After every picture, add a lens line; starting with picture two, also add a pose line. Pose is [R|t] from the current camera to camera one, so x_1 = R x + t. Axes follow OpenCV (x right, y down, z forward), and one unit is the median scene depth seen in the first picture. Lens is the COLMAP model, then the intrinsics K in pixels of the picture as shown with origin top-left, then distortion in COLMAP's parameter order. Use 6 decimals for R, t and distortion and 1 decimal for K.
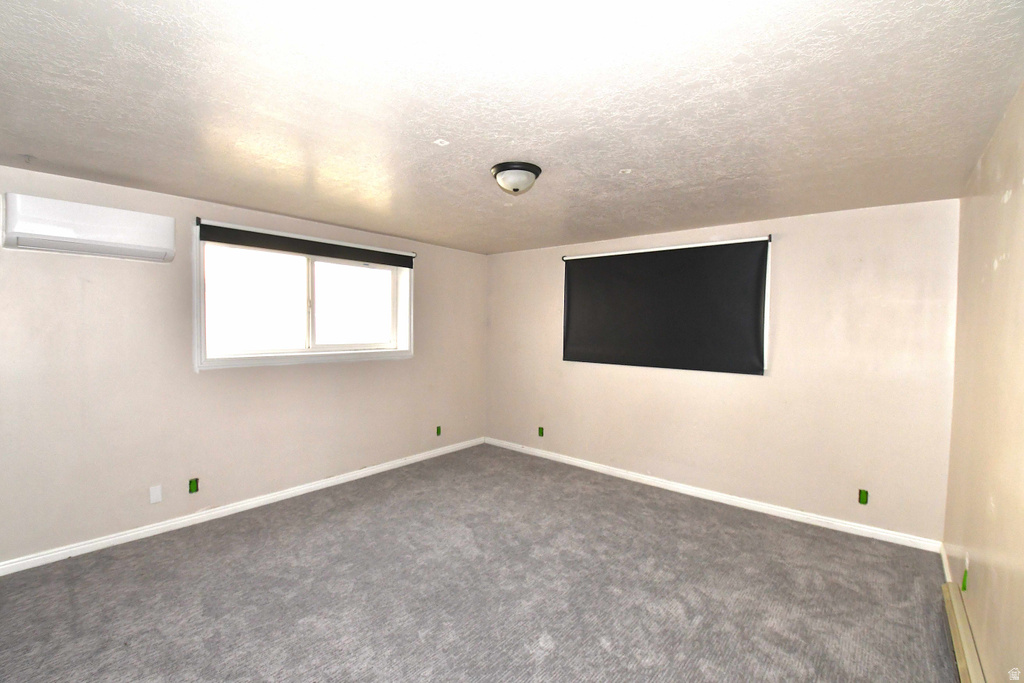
lens RADIAL K [[455.2, 0, 506.8], [0, 455.2, 342.0], [0, 0, 1]] dist [0.007798, -0.000590]
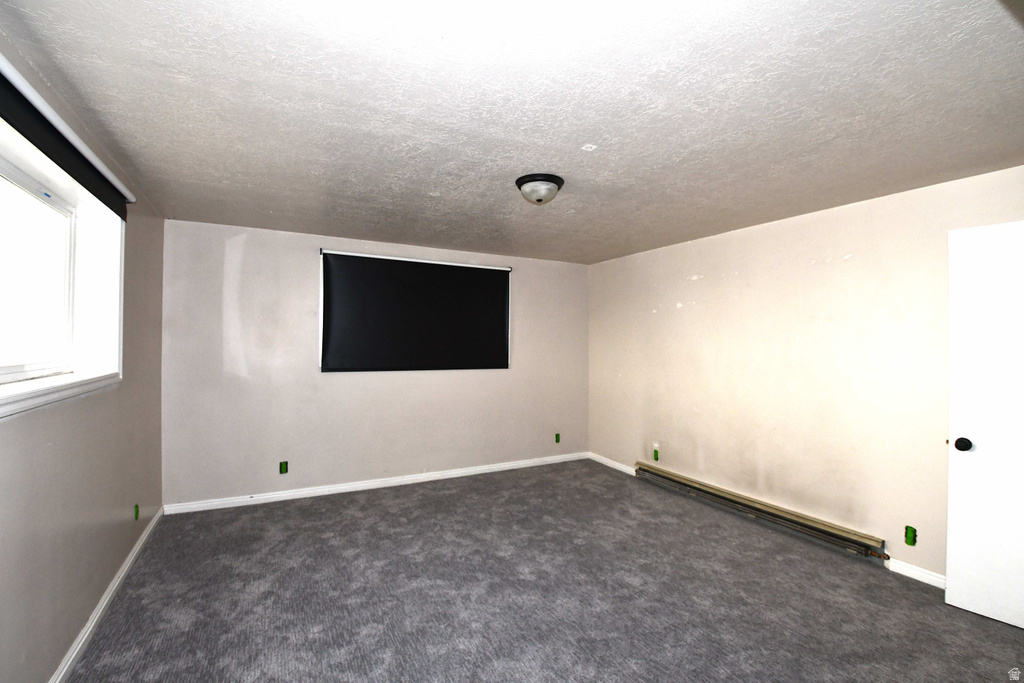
lens RADIAL K [[455.2, 0, 506.9], [0, 455.2, 336.2], [0, 0, 1]] dist [0.030002, -0.000212]
pose [[0.373294, 0.005171, 0.927699, -0.696929], [0.026902, 0.999504, -0.016397, -0.002143], [-0.927323, 0.031078, 0.372969, 0.481953]]
